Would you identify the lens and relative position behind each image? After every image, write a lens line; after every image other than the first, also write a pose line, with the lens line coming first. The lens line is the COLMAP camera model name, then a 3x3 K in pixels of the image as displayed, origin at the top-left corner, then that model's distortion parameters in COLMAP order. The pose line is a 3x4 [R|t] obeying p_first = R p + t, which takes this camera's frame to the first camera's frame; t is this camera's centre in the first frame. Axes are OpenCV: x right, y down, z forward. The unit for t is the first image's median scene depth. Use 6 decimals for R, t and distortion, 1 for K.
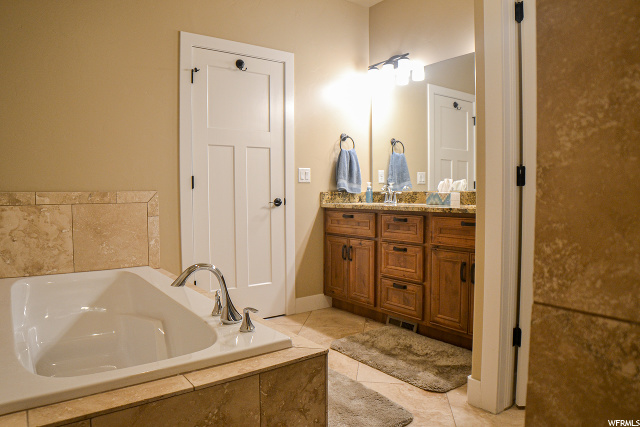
lens RADIAL K [[401.6, 0, 317.7], [0, 401.6, 211.2], [0, 0, 1]] dist [-0.122590, 0.055485]
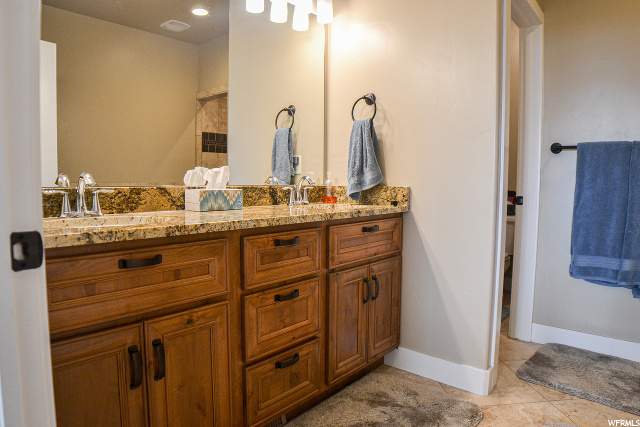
lens RADIAL K [[401.6, 0, 317.7], [0, 401.6, 211.2], [0, 0, 1]] dist [-0.122590, 0.055485]
pose [[-0.192520, -0.066763, 0.979019, -0.313295], [0.043128, 0.996143, 0.076411, -0.055879], [-0.980345, 0.056934, -0.188898, 1.021016]]
